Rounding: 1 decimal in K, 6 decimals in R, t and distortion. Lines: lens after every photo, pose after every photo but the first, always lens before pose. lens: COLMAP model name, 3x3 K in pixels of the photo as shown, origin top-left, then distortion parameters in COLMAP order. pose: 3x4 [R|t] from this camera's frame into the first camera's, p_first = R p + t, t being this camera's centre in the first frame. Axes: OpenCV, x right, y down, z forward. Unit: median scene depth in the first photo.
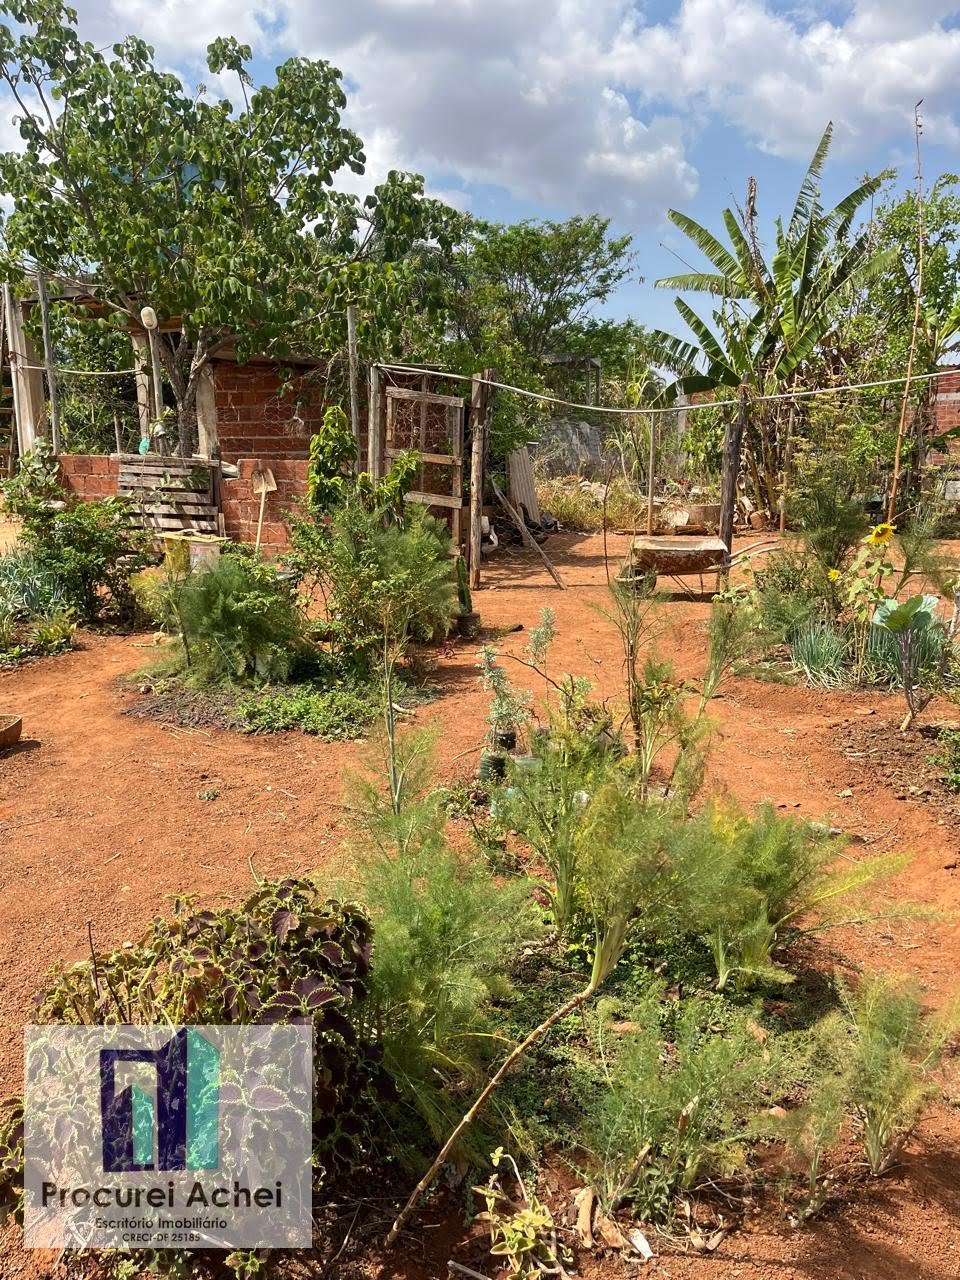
lens RADIAL K [[989.7, 0, 480.0], [0, 989.7, 640.0], [0, 0, 1]] dist [0.082243, -0.103653]
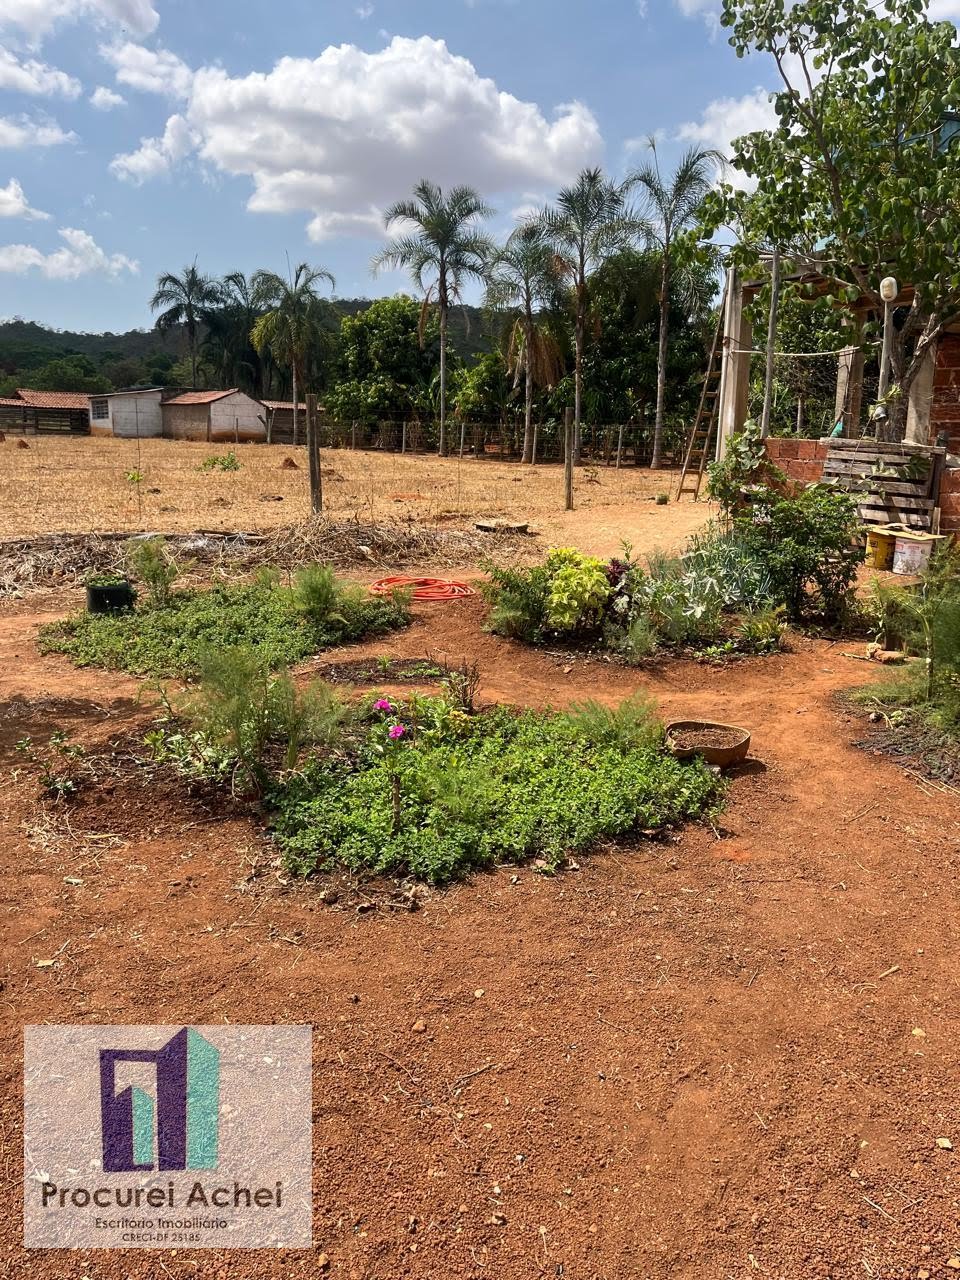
lens RADIAL K [[963.3, 0, 480.0], [0, 963.3, 640.0], [0, 0, 1]] dist [0.046654, -0.060938]
pose [[0.807800, 0.141732, -0.572163, -0.072956], [-0.129165, 0.989634, 0.062785, -0.012289], [0.575131, 0.023186, 0.817733, 0.065766]]
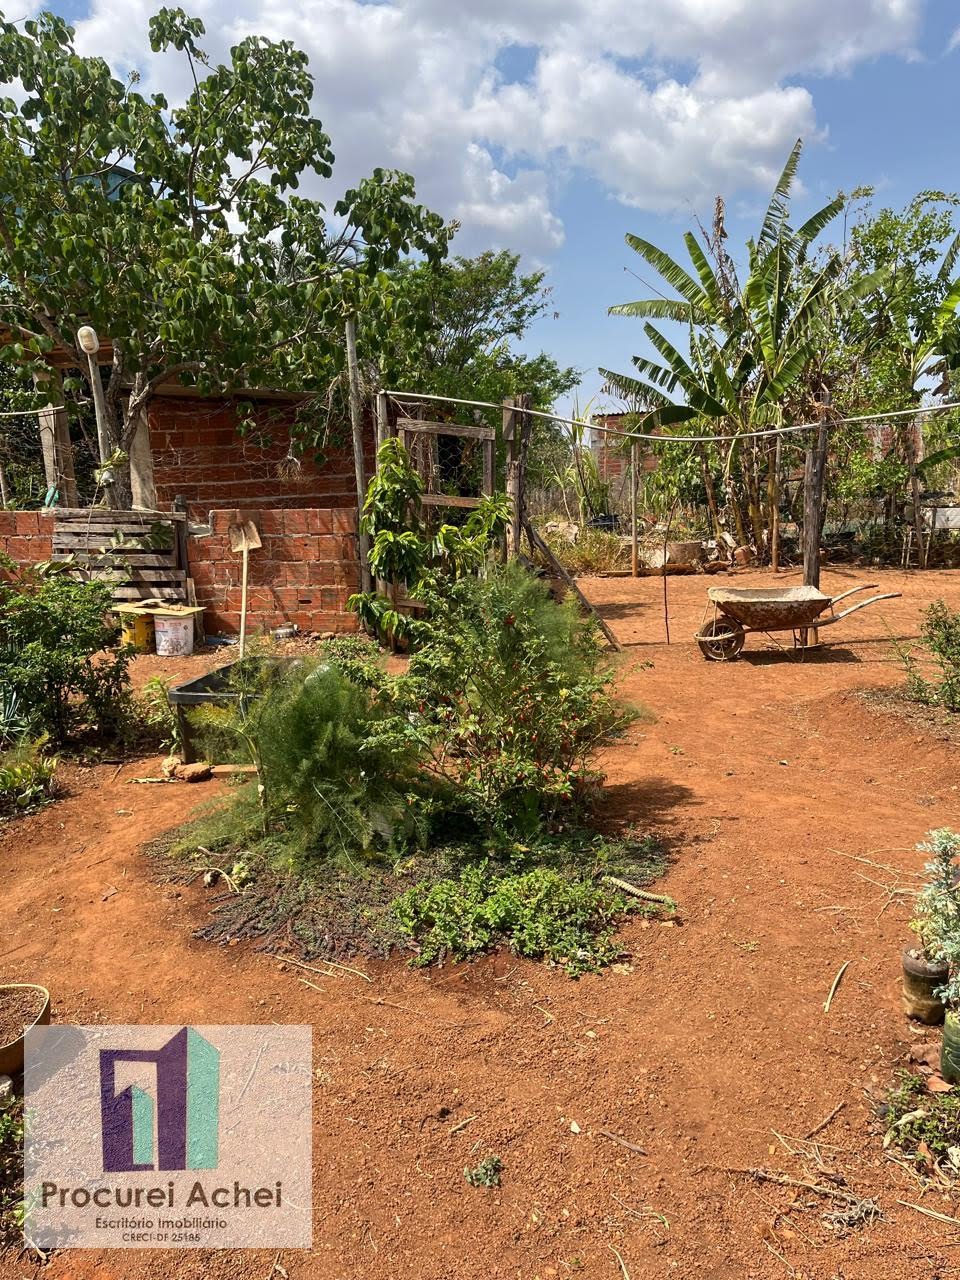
lens RADIAL K [[961.2, 0, 479.5], [0, 961.2, 628.7], [0, 0, 1]] dist [0.043105, -0.002039]
pose [[0.990379, -0.048795, 0.129495, -0.120261], [0.054535, 0.997663, -0.041156, -0.037856], [-0.127184, 0.047822, 0.990726, 0.182150]]
